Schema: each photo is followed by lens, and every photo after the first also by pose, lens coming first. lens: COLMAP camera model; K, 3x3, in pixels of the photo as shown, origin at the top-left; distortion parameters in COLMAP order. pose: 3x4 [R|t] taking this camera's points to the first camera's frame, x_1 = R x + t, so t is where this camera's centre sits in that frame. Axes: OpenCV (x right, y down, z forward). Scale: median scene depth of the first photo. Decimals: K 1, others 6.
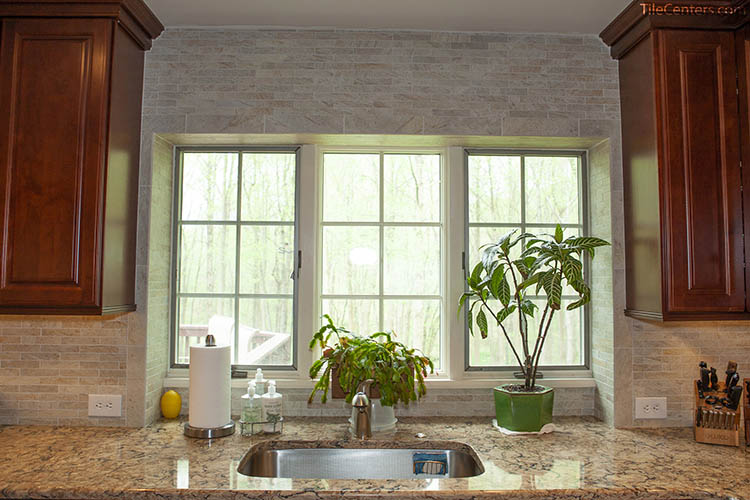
lens RADIAL K [[598.9, 0, 375.0], [0, 598.9, 250.0], [0, 0, 1]] dist [-0.127427, 0.110095]
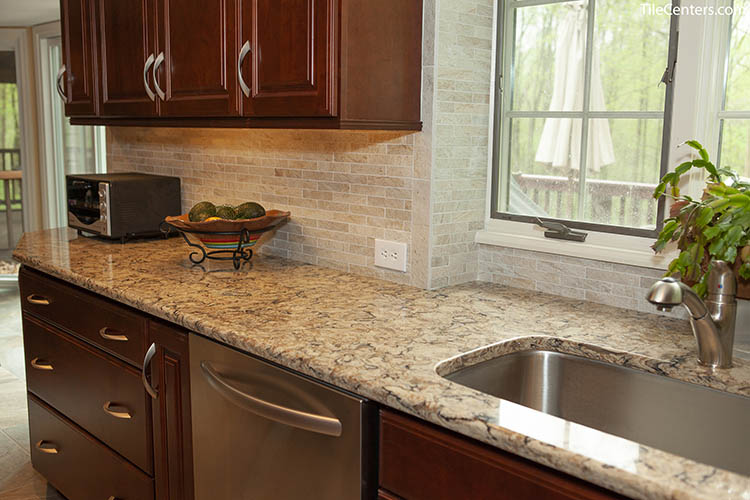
lens RADIAL K [[741.6, 0, 375.0], [0, 741.6, 250.0], [0, 0, 1]] dist [-0.050129, -0.001054]
pose [[0.686760, 0.121341, -0.716684, 0.236139], [0.022918, 0.981863, 0.188200, 0.079066], [0.726523, -0.145673, 0.671524, 0.342763]]
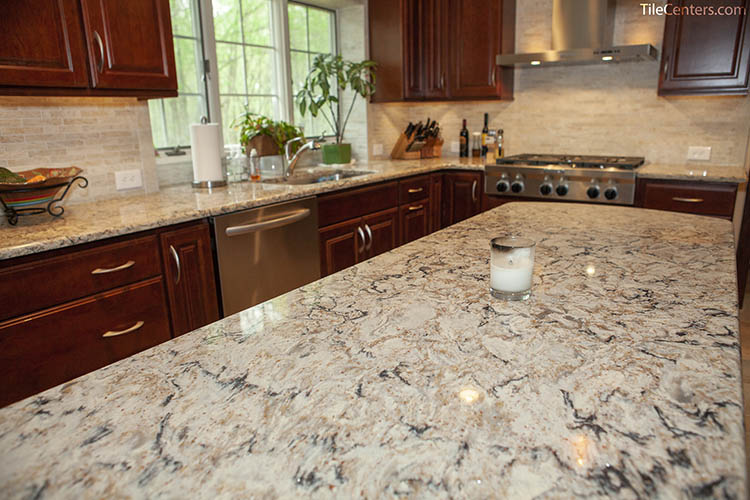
lens RADIAL K [[515.1, 0, 377.7], [0, 515.1, 256.2], [0, 0, 1]] dist [-0.107907, 0.080776]
pose [[0.578143, -0.232837, 0.782009, -1.083584], [-0.011083, 0.956090, 0.292863, 0.107360], [-0.815860, -0.177984, 0.550176, -0.058546]]
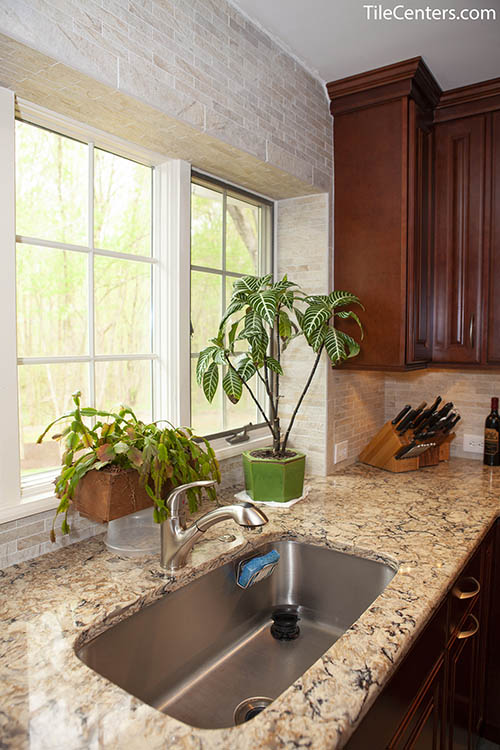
lens RADIAL K [[515.1, 0, 250.0], [0, 515.1, 375.0], [0, 0, 1]] dist [-0.107907, 0.080776]
pose [[0.595762, -0.058082, 0.801058, -0.423232], [-0.037300, 0.994305, 0.099834, 0.039255], [-0.802295, -0.089357, 0.590202, 0.615183]]
